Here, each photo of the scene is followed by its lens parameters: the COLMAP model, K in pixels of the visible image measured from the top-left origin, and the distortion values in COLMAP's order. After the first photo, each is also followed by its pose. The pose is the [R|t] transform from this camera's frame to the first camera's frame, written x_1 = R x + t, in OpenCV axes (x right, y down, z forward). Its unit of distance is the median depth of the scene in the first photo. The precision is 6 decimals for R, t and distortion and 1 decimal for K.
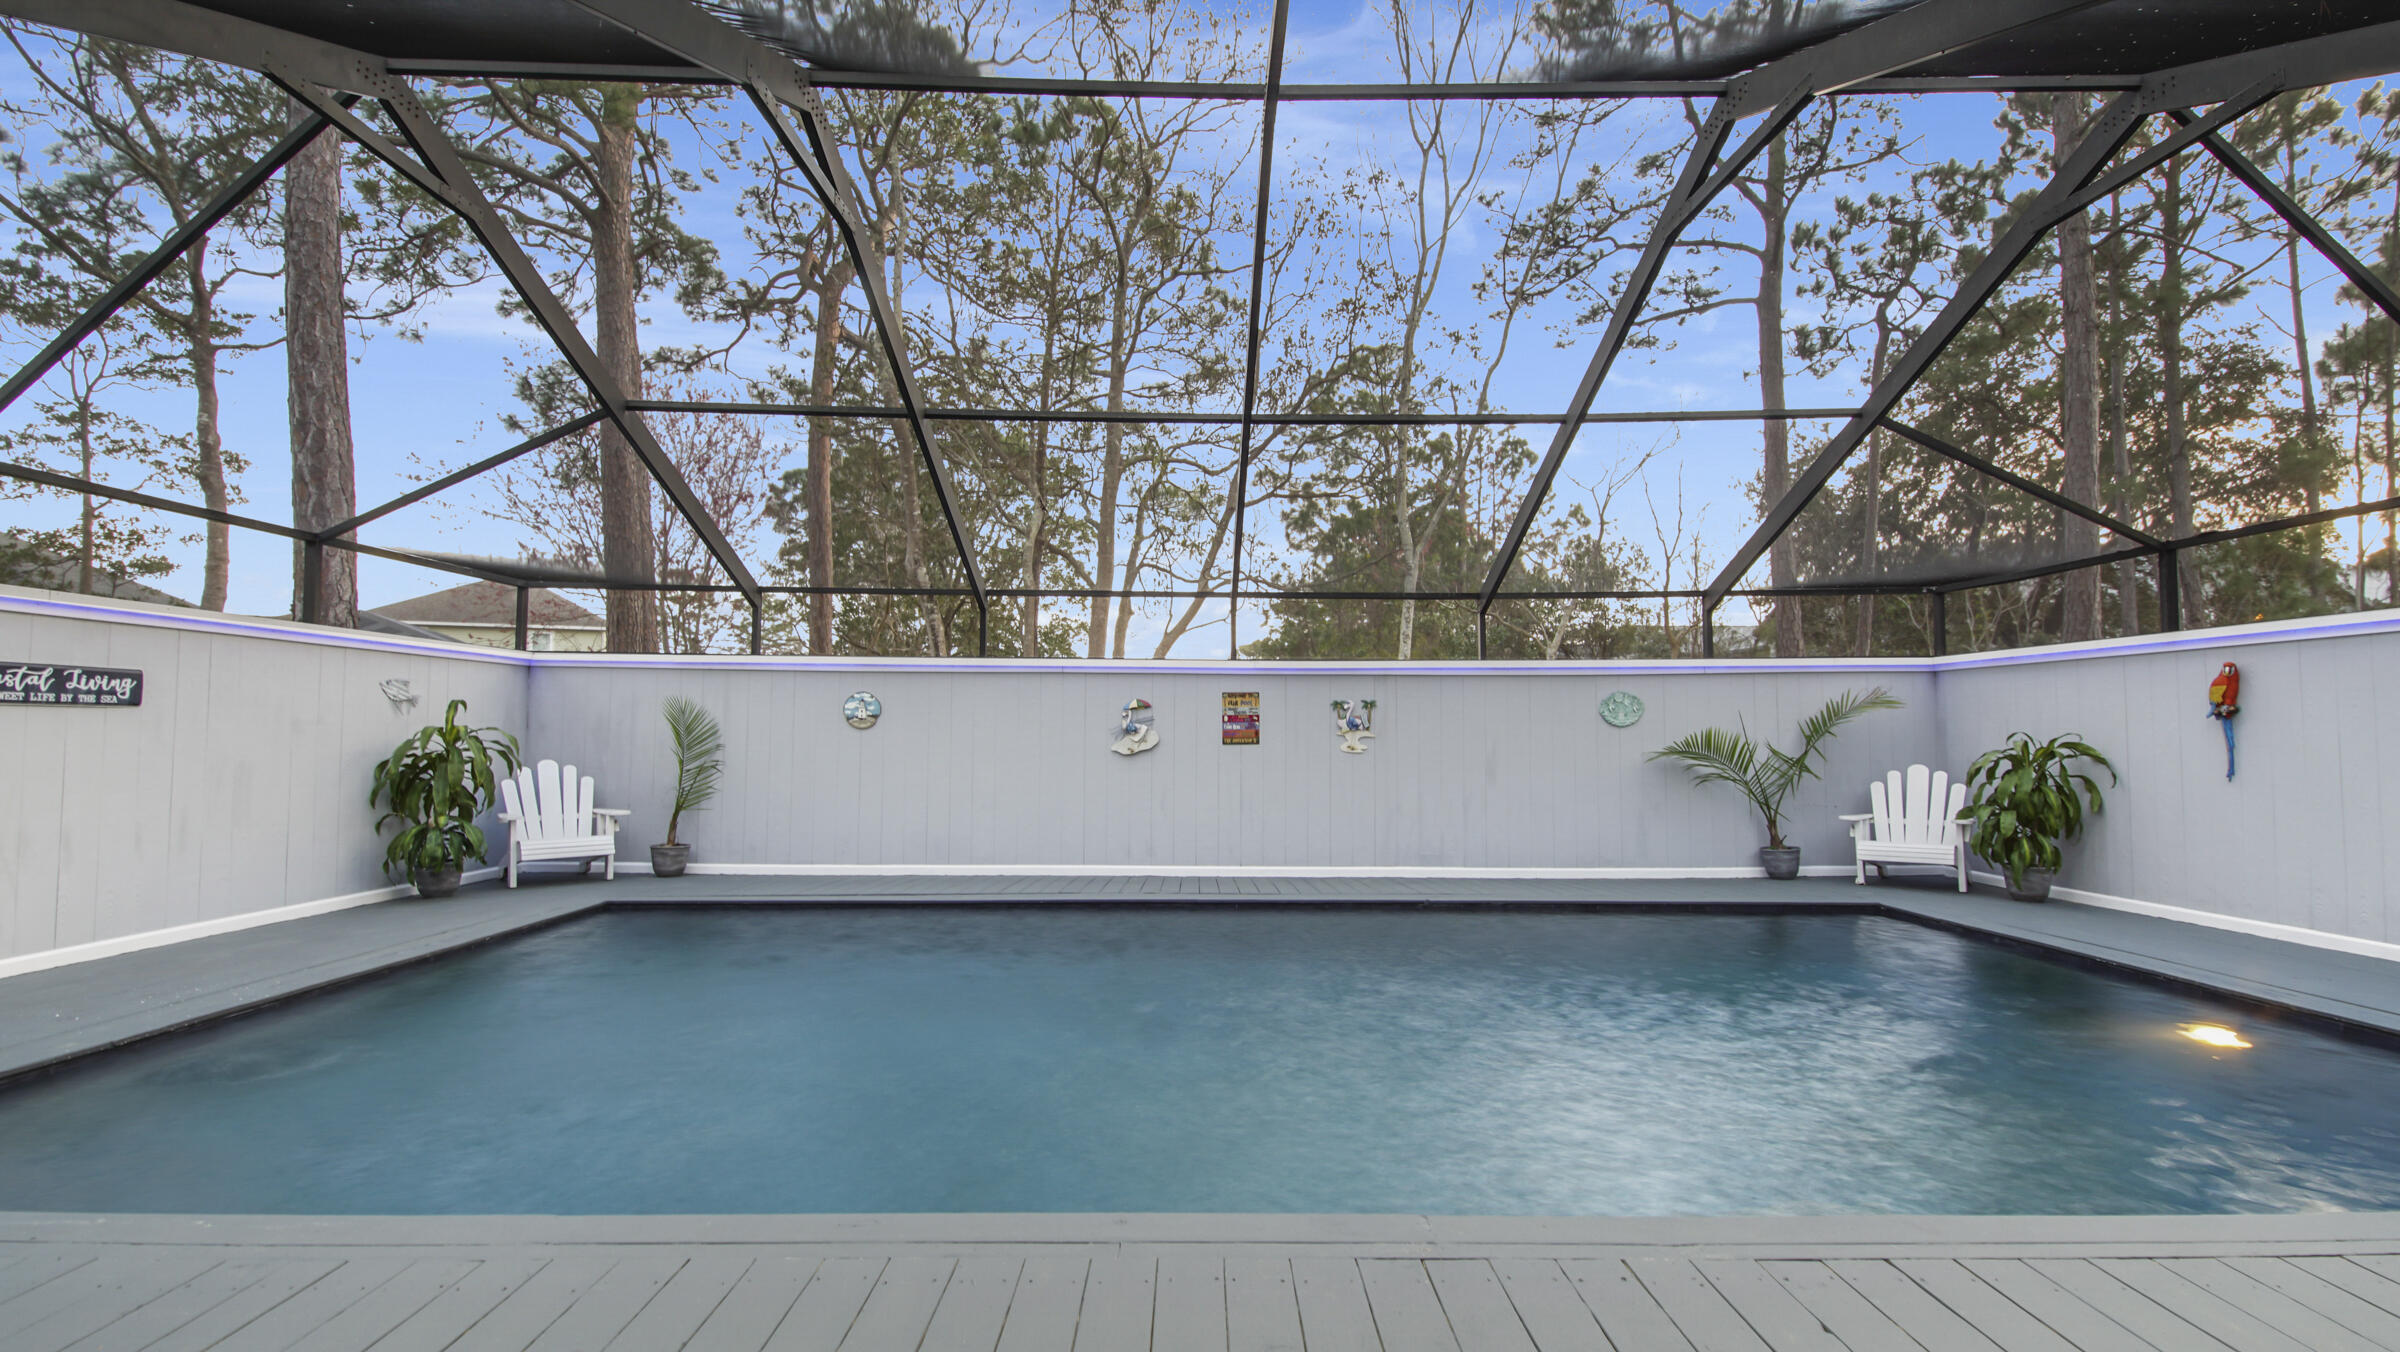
lens RADIAL K [[1047.1, 0, 1200.1], [0, 1047.1, 686.9], [0, 0, 1]] dist [0.033949, -0.020594]
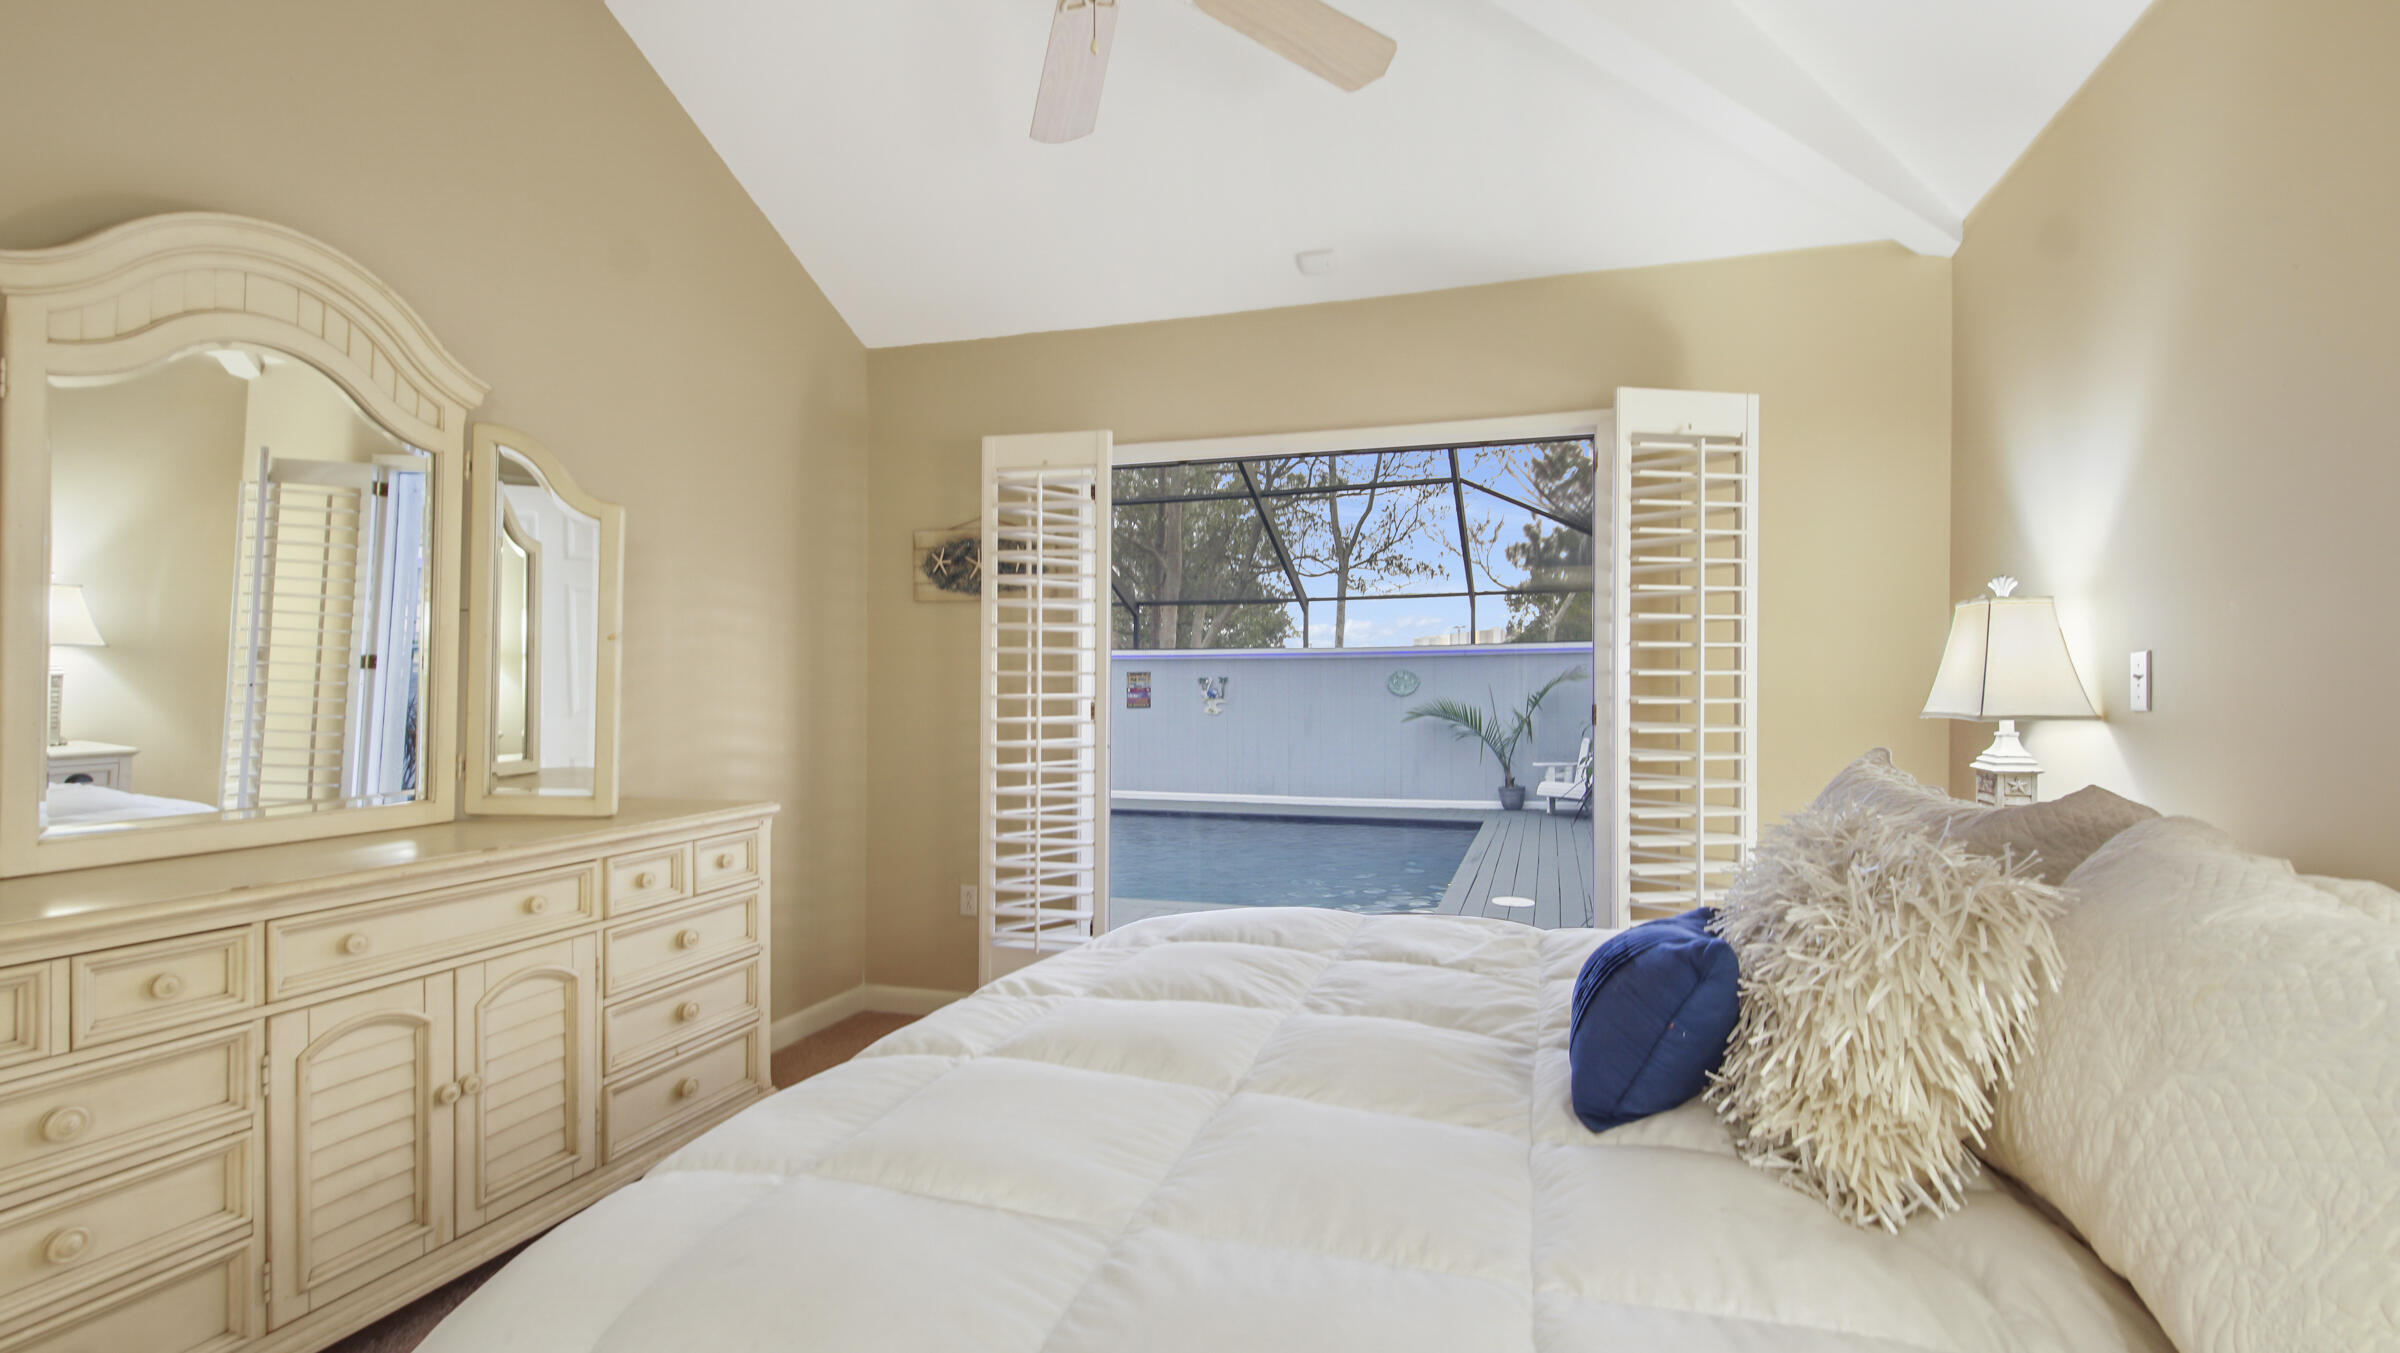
lens RADIAL K [[1131.5, 0, 1212.4], [0, 1131.5, 682.1], [0, 0, 1]] dist [0.038278, -0.025363]
pose [[0.952986, -0.003398, -0.302995, 0.617406], [0.015338, 0.999196, 0.037034, -0.037889], [0.302626, -0.039940, 0.952272, -0.464372]]
